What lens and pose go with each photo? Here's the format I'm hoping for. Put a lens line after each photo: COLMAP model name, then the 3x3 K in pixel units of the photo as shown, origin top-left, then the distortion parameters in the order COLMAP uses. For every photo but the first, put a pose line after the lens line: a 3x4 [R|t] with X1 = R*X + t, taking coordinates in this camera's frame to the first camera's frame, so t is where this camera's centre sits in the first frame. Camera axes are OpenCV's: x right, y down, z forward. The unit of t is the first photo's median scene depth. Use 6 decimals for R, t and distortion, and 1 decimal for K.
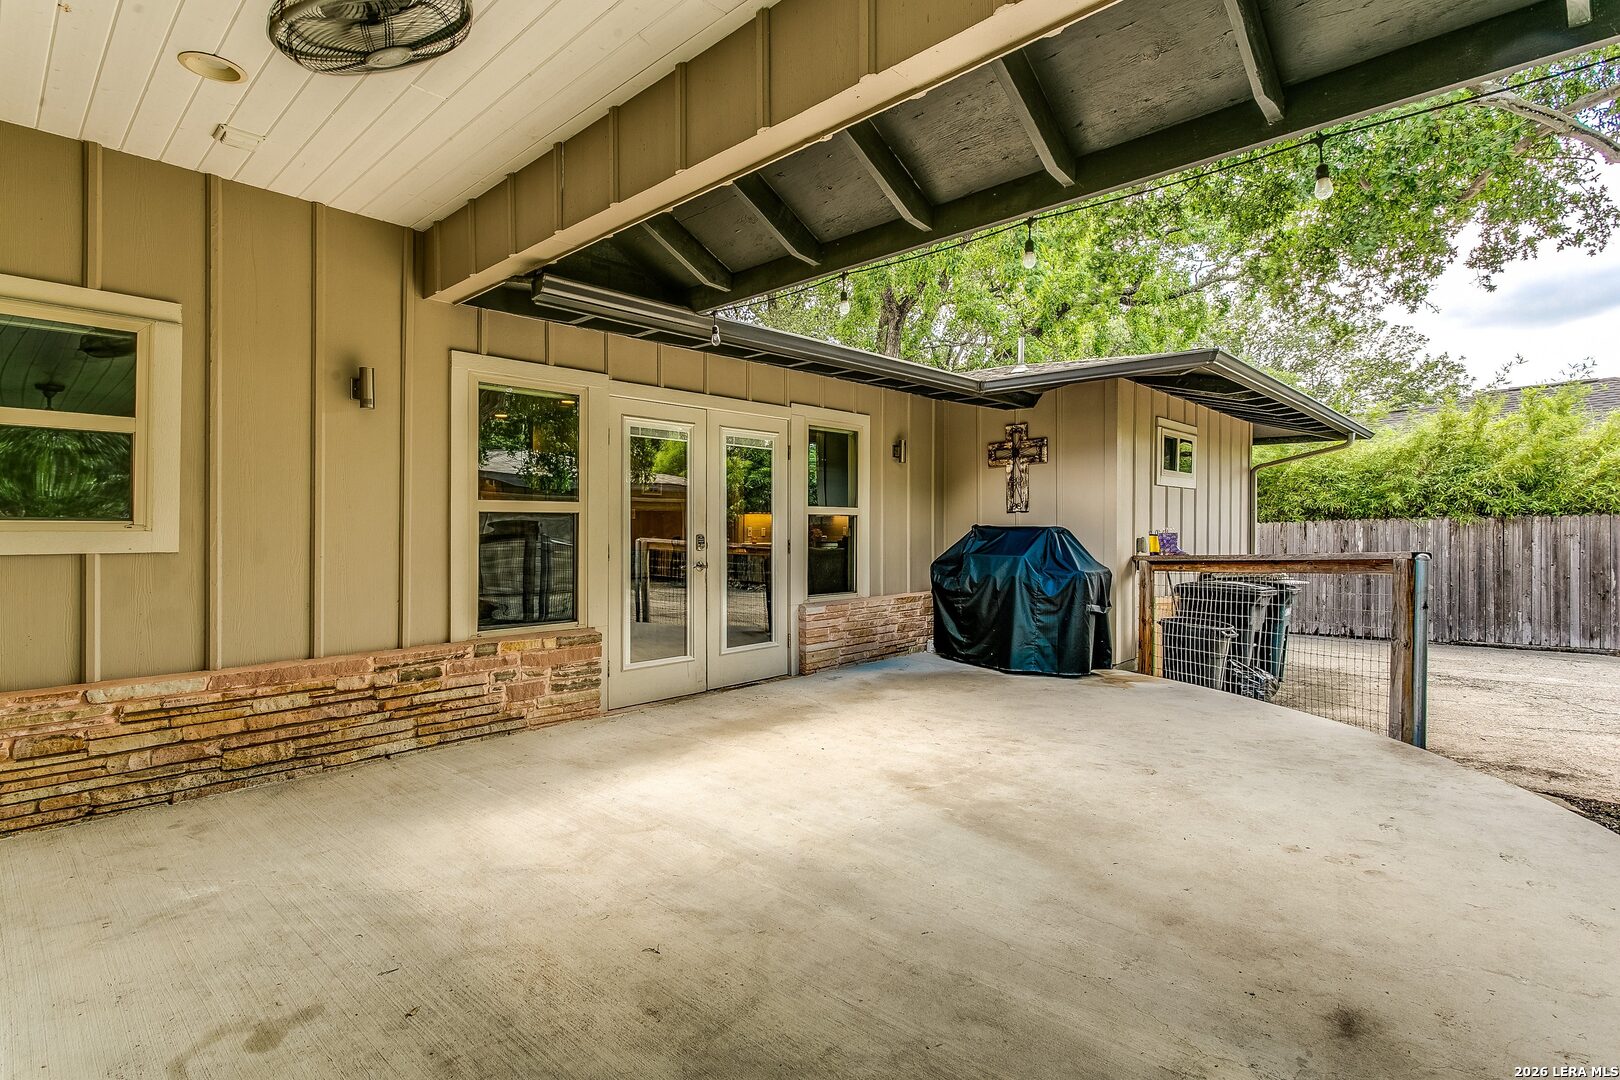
lens RADIAL K [[786.1, 0, 812.2], [0, 786.1, 524.7], [0, 0, 1]] dist [0.000893, -0.001368]
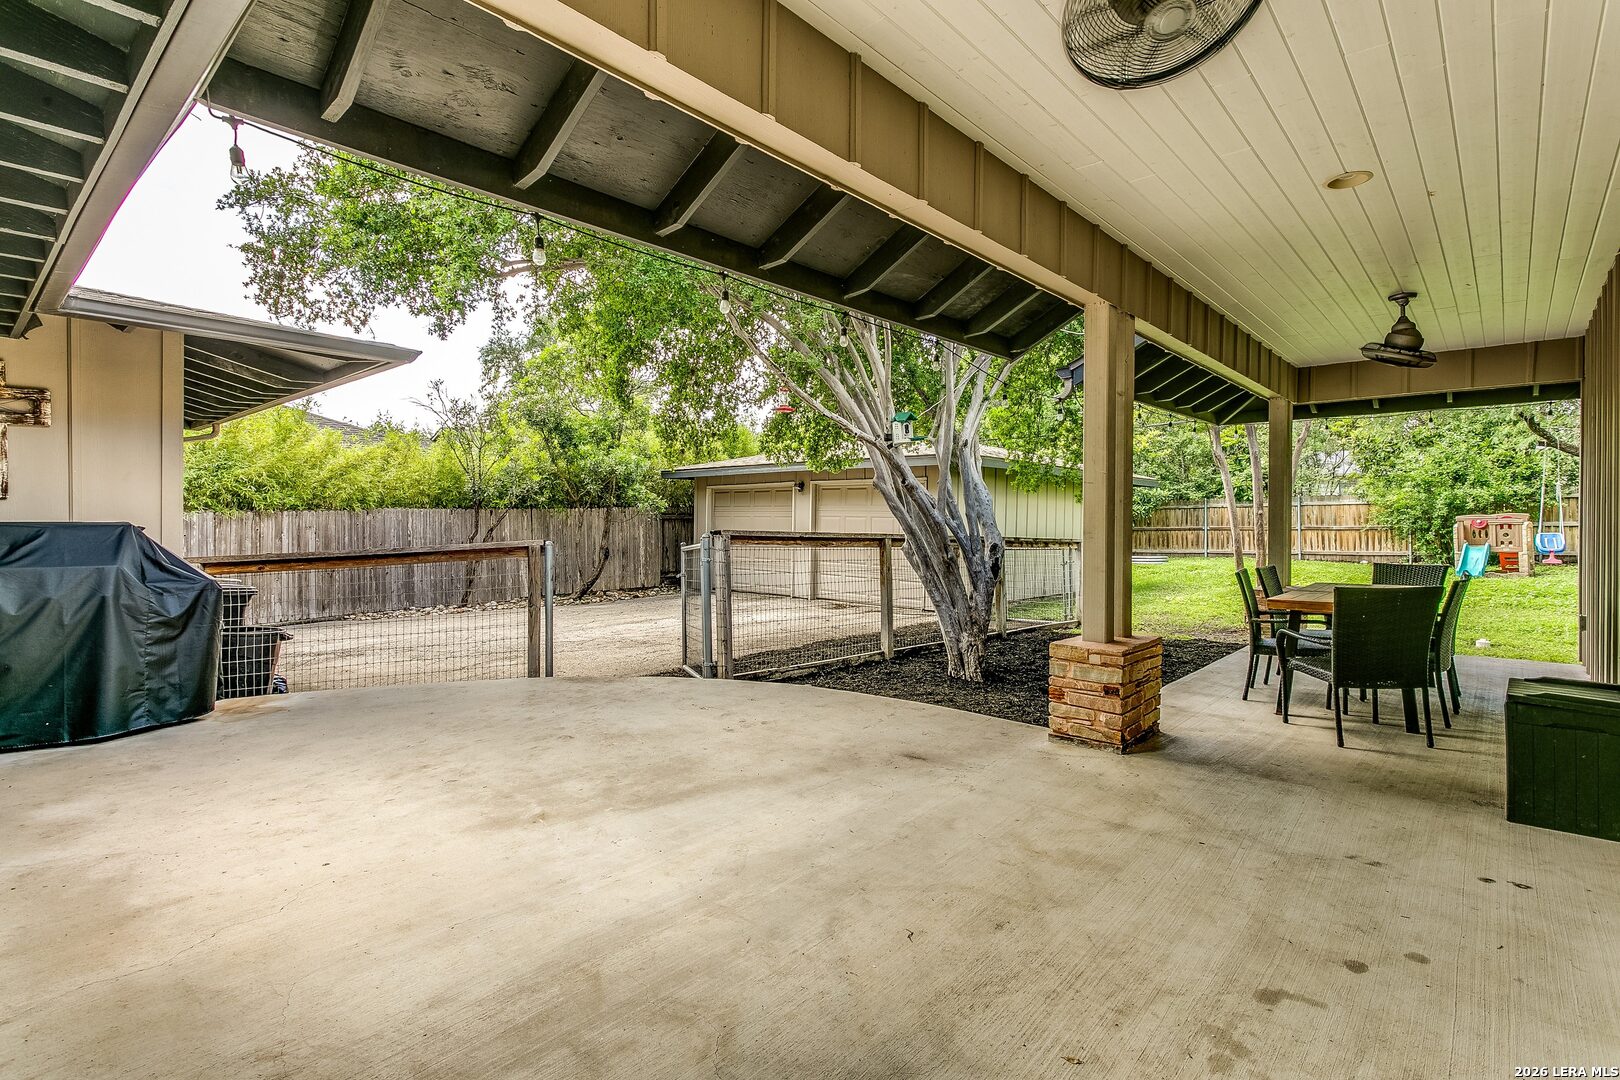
lens RADIAL K [[786.1, 0, 812.2], [0, 786.1, 524.7], [0, 0, 1]] dist [0.000893, -0.001368]
pose [[-0.034495, -0.008470, 0.999369, -0.755932], [-0.001560, 0.999963, 0.008421, -0.004048], [-0.999404, -0.001269, -0.034507, 0.719183]]
